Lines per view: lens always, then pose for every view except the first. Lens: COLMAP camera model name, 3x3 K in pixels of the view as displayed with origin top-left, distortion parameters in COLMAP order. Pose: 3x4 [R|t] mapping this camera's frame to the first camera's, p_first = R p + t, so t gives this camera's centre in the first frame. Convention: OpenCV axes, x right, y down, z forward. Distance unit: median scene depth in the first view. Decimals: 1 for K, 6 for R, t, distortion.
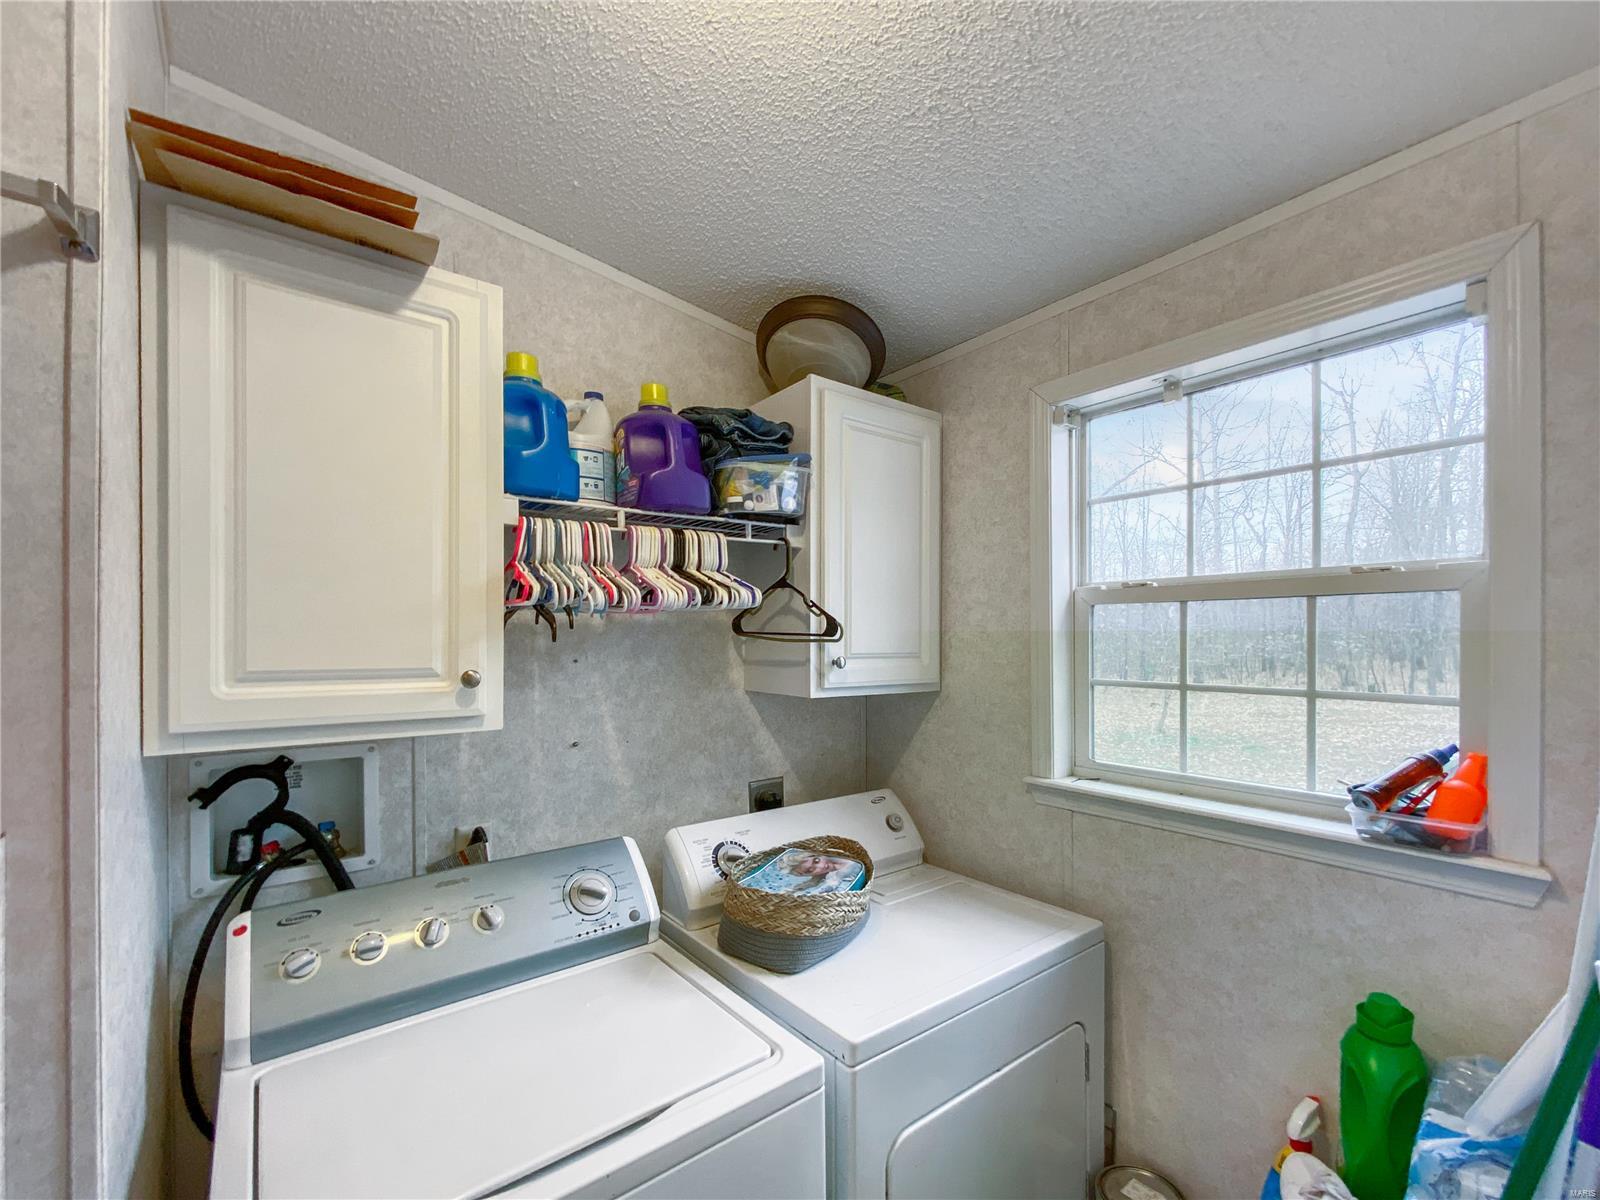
lens RADIAL K [[646.5, 0, 776.9], [0, 646.5, 638.5], [0, 0, 1]] dist [-0.000060, -0.000046]
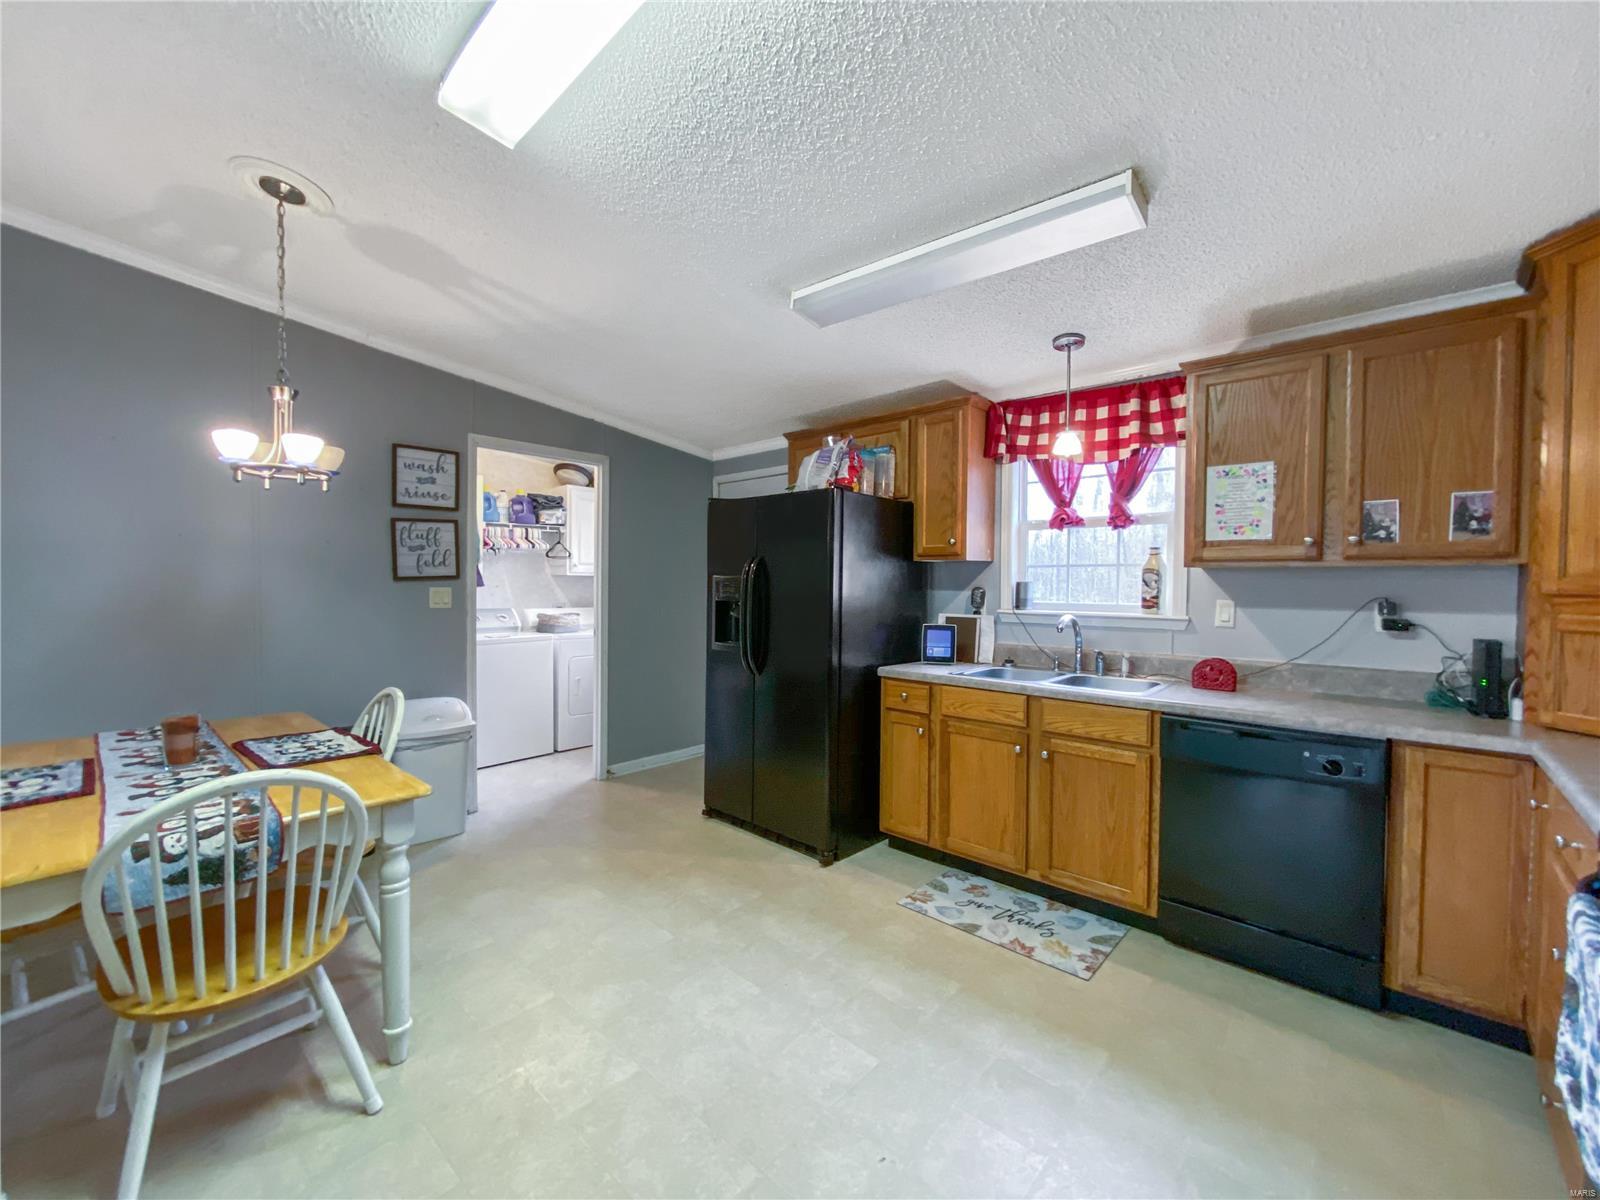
lens RADIAL K [[636.2, 0, 800.0], [0, 636.2, 600.0], [0, 0, 1]] dist [-0.000755, -0.000221]
pose [[0.979963, 0.004549, 0.199128, 0.659631], [-0.008726, 0.999760, 0.020105, 0.158385], [-0.198989, -0.021440, 0.979767, -2.909198]]
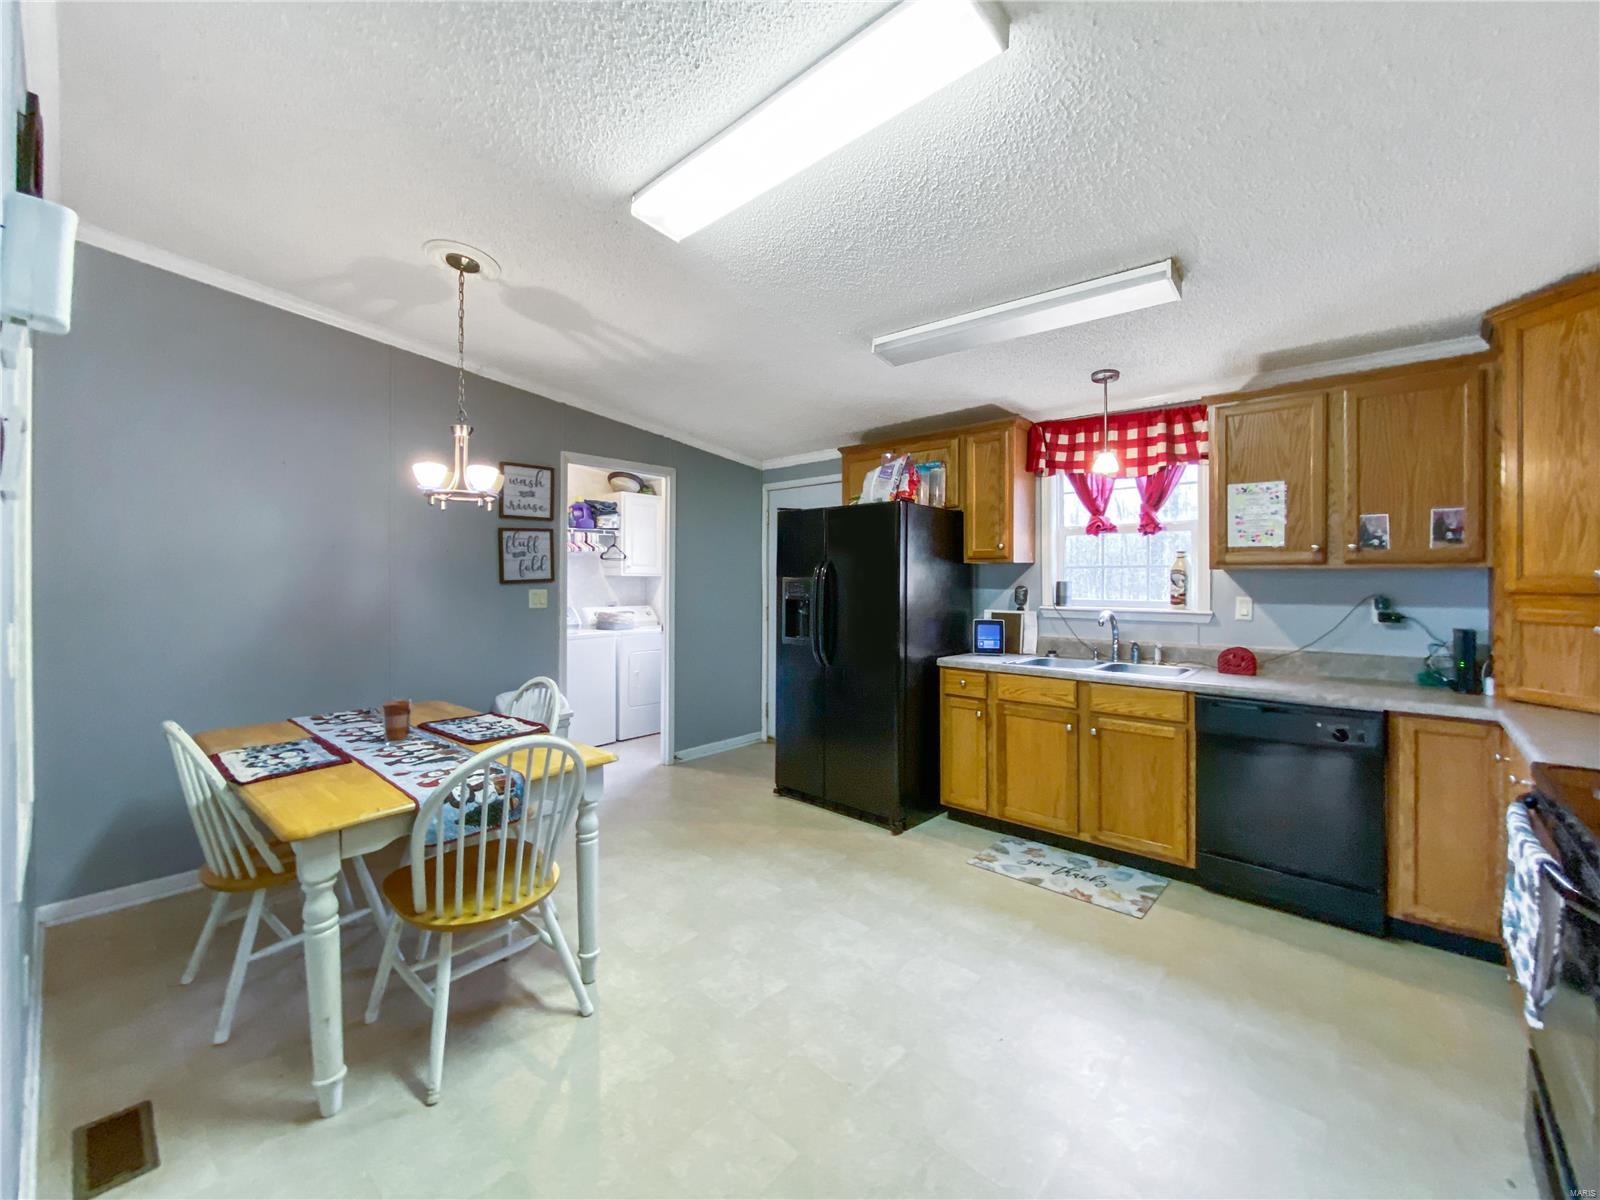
lens RADIAL K [[649.0, 0, 798.2], [0, 649.0, 580.3], [0, 0, 1]] dist [-0.000735, -0.000192]
pose [[0.978007, 0.002221, 0.208559, 0.294672], [-0.001732, 0.999995, -0.002528, 0.136171], [-0.208564, 0.002111, 0.978007, -3.183850]]
